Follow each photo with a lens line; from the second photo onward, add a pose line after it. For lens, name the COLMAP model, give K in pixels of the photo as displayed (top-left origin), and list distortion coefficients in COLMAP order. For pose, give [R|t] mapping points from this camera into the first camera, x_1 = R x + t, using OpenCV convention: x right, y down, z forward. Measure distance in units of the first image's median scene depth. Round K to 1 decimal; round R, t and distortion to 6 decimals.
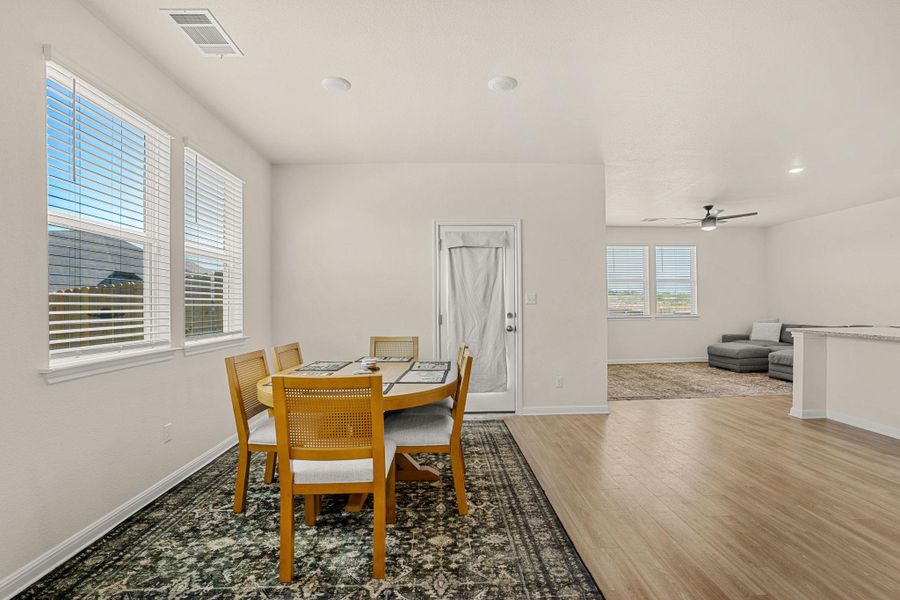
lens RADIAL K [[419.2, 0, 452.6], [0, 419.2, 298.7], [0, 0, 1]] dist [-0.072759, 0.028610]
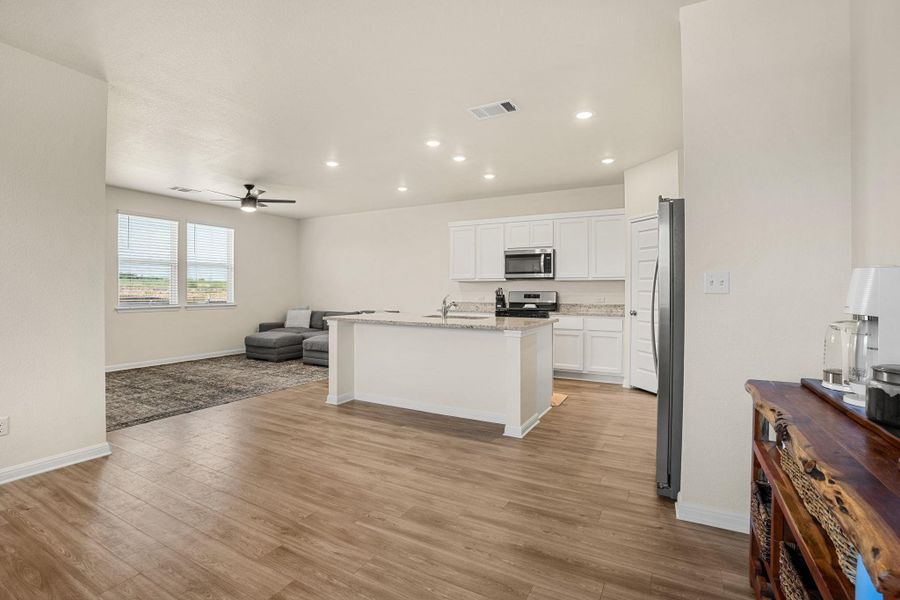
lens RADIAL K [[419.2, 0, 452.6], [0, 419.2, 298.7], [0, 0, 1]] dist [-0.072759, 0.028610]
pose [[0.514342, -0.005848, 0.857565, 0.080241], [-0.020072, 0.999621, 0.018855, 0.001808], [-0.857350, -0.026912, 0.514029, 0.146845]]
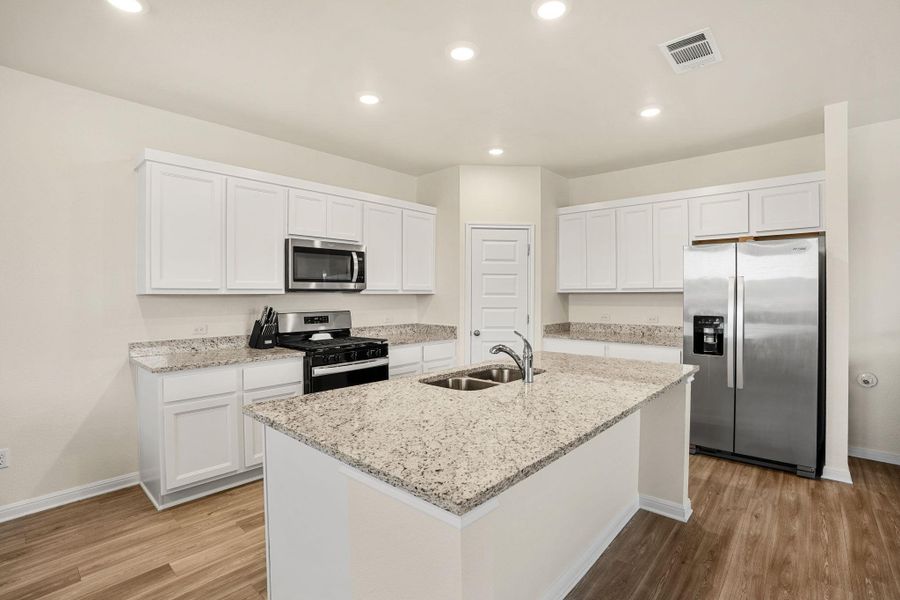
lens RADIAL K [[423.8, 0, 449.4], [0, 423.8, 295.4], [0, 0, 1]] dist [-0.088172, 0.030655]
pose [[-0.722593, 0.006681, 0.691241, 0.513825], [-0.003150, 0.999911, -0.012956, -0.017810], [-0.691267, -0.011539, -0.722508, 0.849060]]
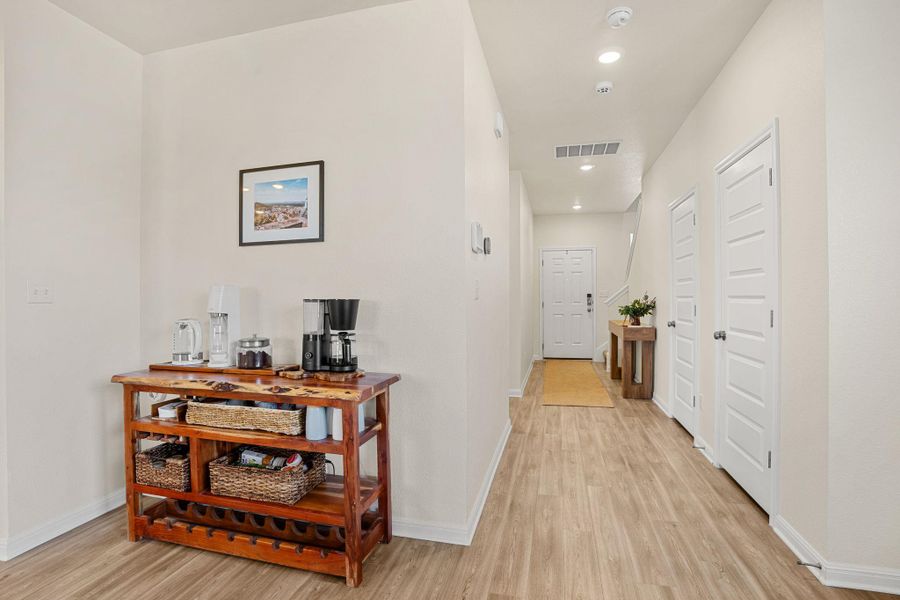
lens RADIAL K [[419.2, 0, 452.6], [0, 419.2, 298.7], [0, 0, 1]] dist [-0.072759, 0.028610]
pose [[-0.960840, 0.015731, 0.276658, 0.069186], [0.011669, 0.999799, -0.016321, 0.005414], [-0.276859, -0.012454, -0.960830, 0.348545]]
